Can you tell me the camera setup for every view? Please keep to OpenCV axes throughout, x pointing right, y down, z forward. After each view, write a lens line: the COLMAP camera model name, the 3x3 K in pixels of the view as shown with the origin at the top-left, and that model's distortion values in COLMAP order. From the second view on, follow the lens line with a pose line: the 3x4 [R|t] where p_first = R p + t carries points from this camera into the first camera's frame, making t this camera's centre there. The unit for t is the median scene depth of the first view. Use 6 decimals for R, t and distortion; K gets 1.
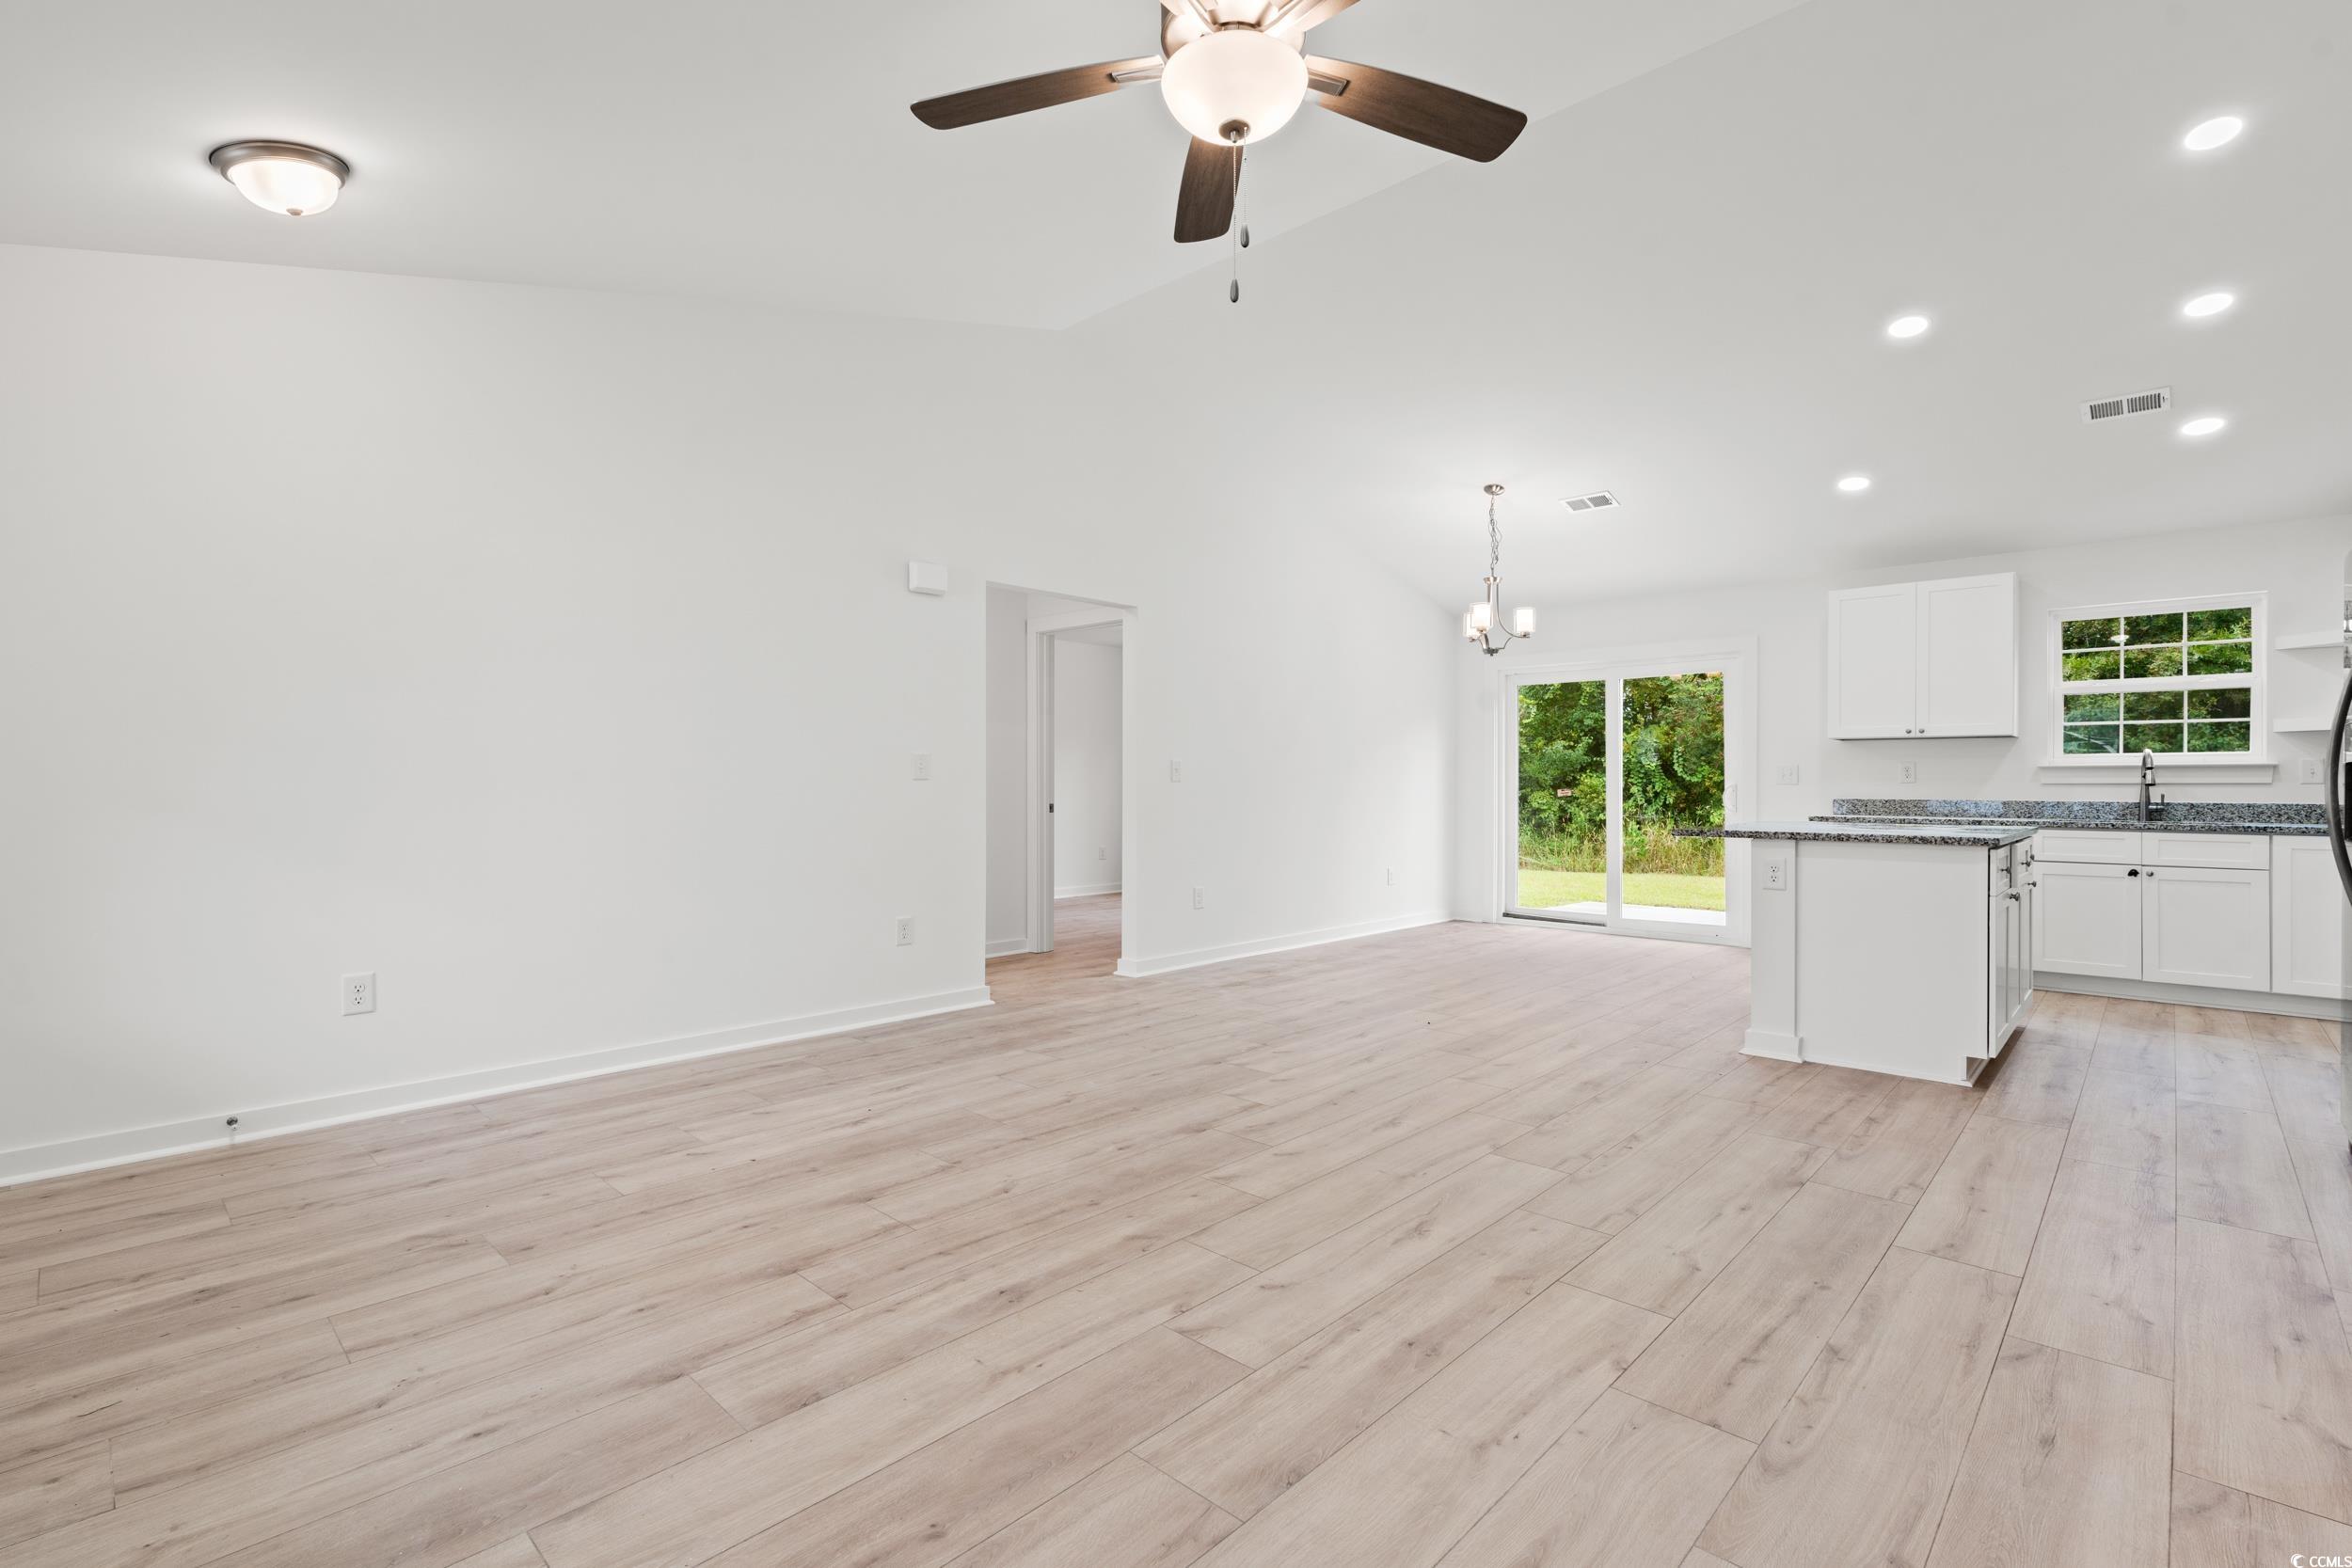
lens RADIAL K [[1066.8, 0, 1179.5], [0, 1066.8, 780.2], [0, 0, 1]] dist [-0.000662, -0.001427]
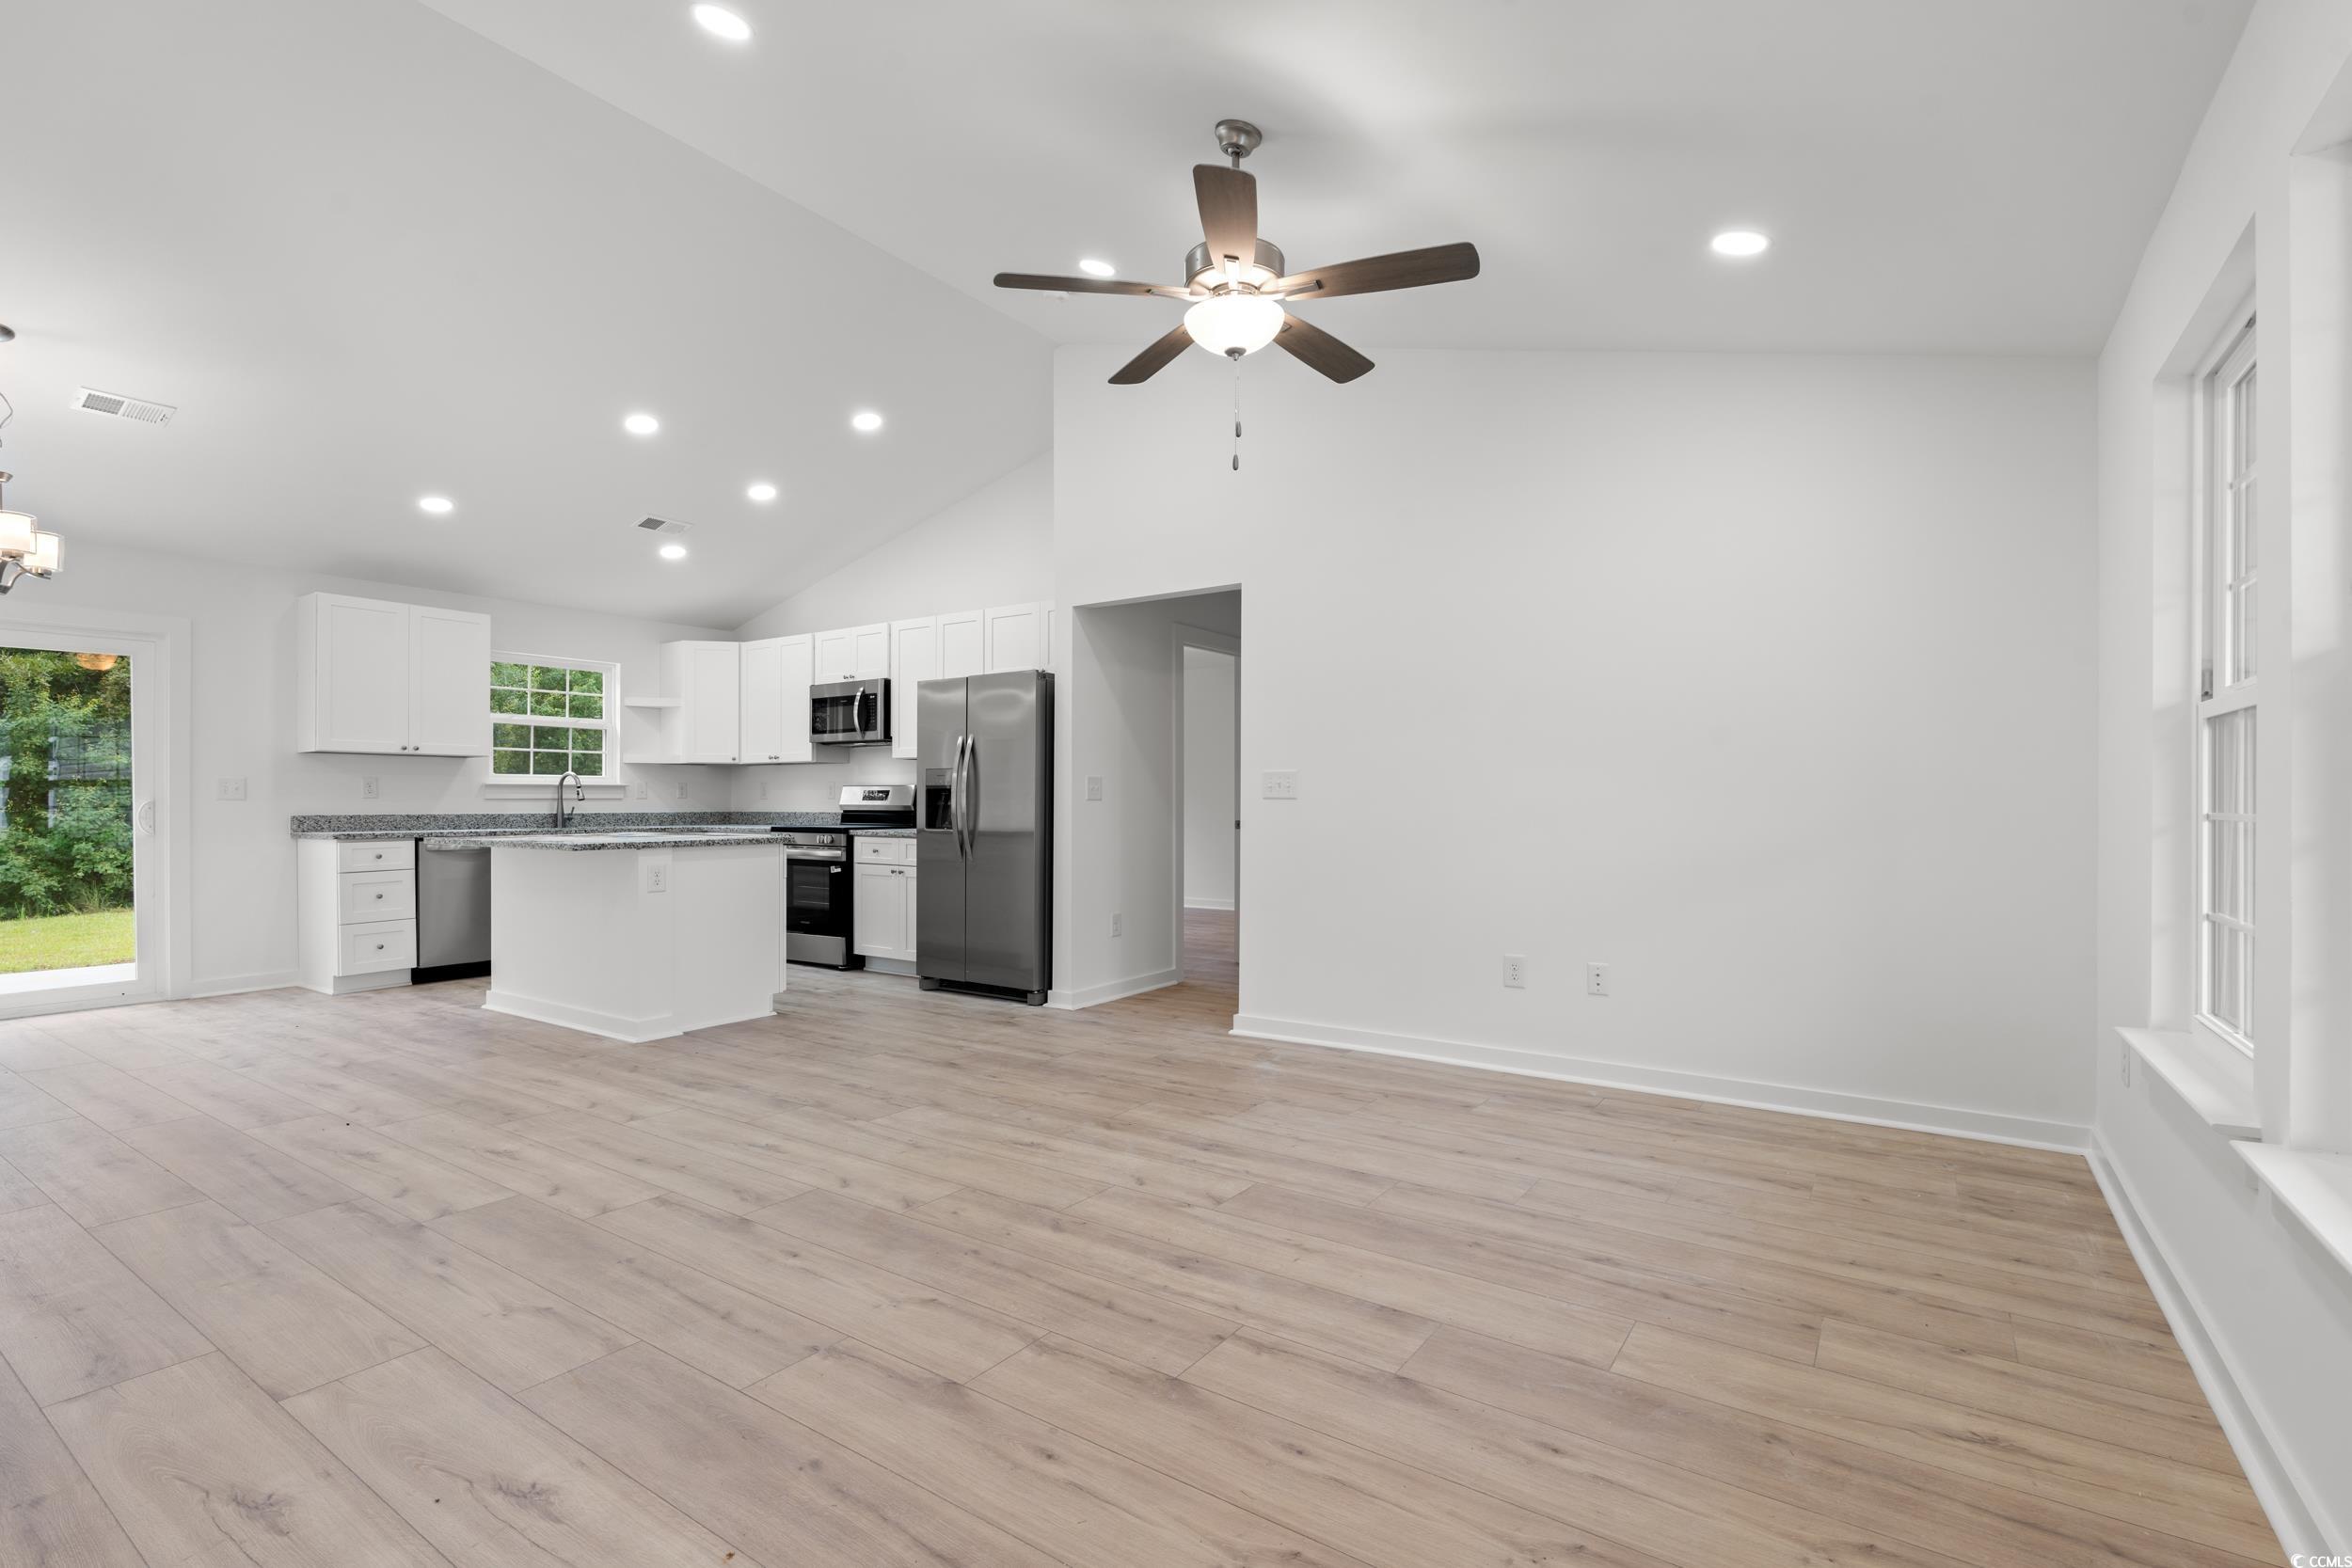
lens RADIAL K [[1066.8, 0, 1170.6], [0, 1066.8, 805.2], [0, 0, 1]] dist [-0.000662, -0.001427]
pose [[-0.148185, -0.005501, 0.988944, -0.794157], [-0.005933, 0.999971, 0.004673, 0.000718], [-0.988942, -0.005175, -0.148213, 0.751361]]
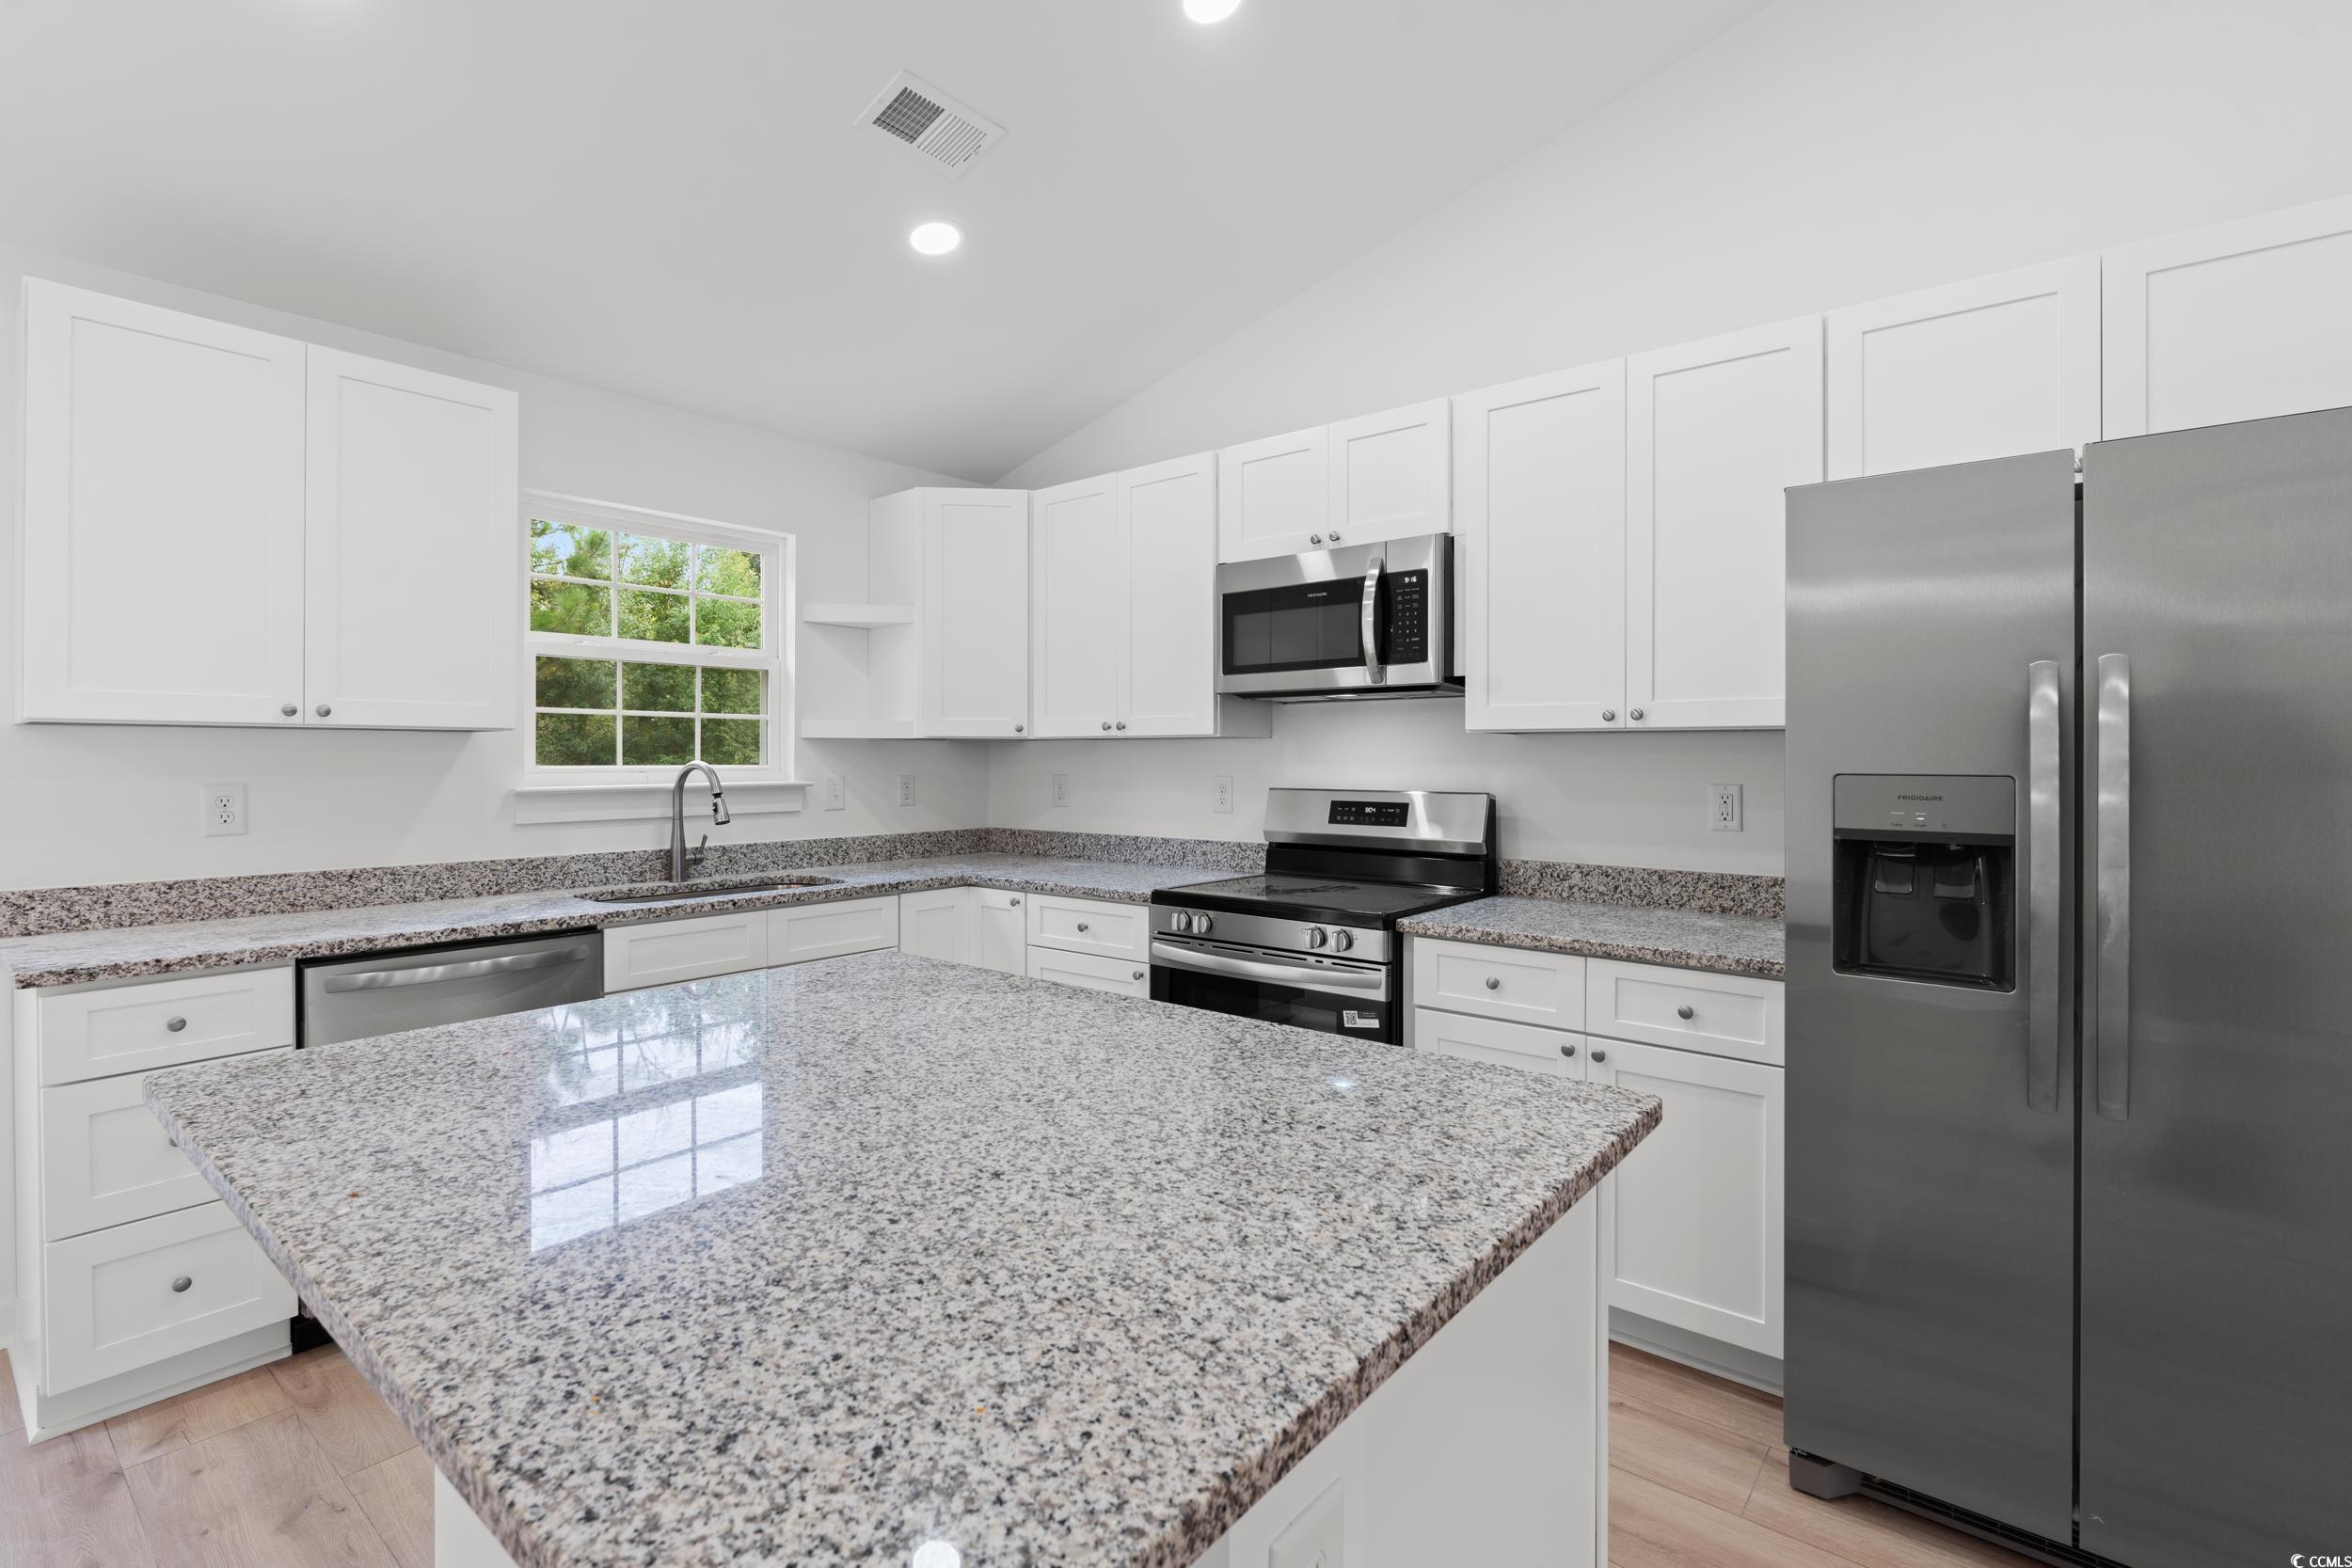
lens RADIAL K [[1066.8, 0, 1172.6], [0, 1066.8, 758.8], [0, 0, 1]] dist [-0.000662, -0.001427]
pose [[-0.058033, -0.005920, 0.998297, 0.480592], [-0.005333, 0.999970, 0.005620, -0.057610], [-0.998300, -0.004998, -0.058063, 1.241783]]
